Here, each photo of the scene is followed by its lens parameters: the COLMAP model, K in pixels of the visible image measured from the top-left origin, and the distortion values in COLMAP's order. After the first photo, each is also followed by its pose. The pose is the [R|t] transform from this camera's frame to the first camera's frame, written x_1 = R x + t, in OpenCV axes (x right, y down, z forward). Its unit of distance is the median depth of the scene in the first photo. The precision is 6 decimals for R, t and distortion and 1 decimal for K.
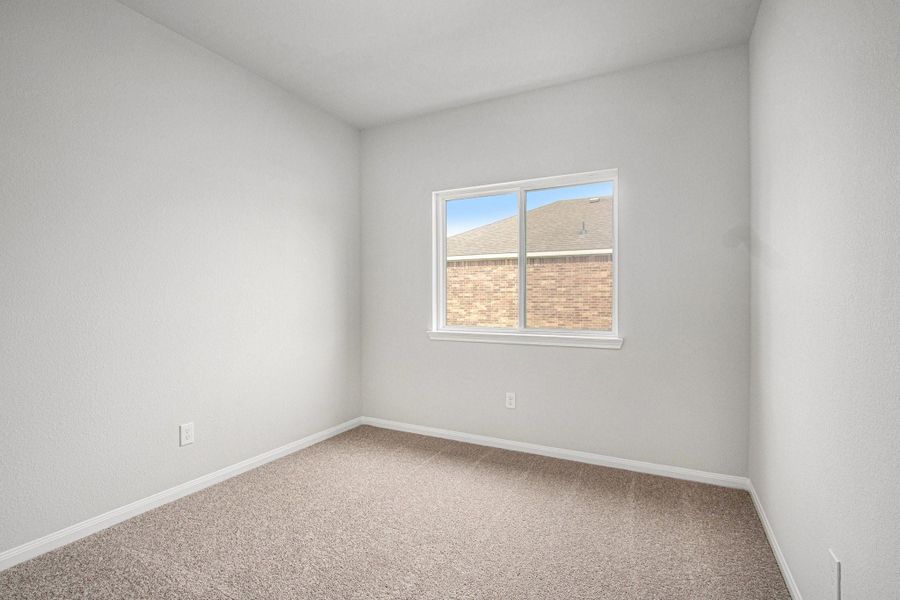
lens RADIAL K [[423.6, 0, 458.8], [0, 423.6, 295.2], [0, 0, 1]] dist [0.003080, 0.000416]
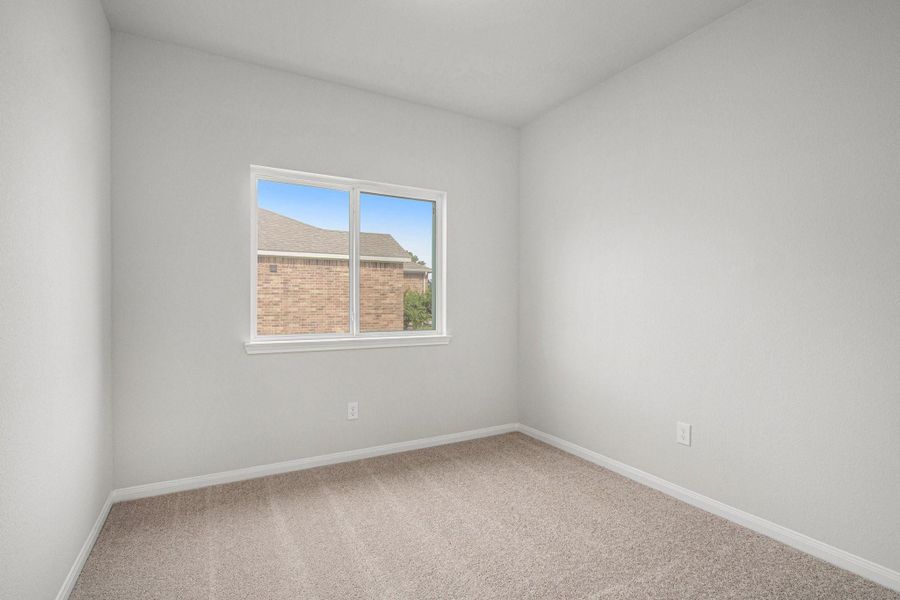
lens RADIAL K [[423.6, 0, 456.1], [0, 423.6, 304.9], [0, 0, 1]] dist [0.003080, 0.000416]
pose [[0.570709, -0.006770, 0.821124, -0.486435], [-0.004990, 0.999919, 0.011713, 0.001533], [-0.821137, -0.010782, 0.570629, 0.246714]]
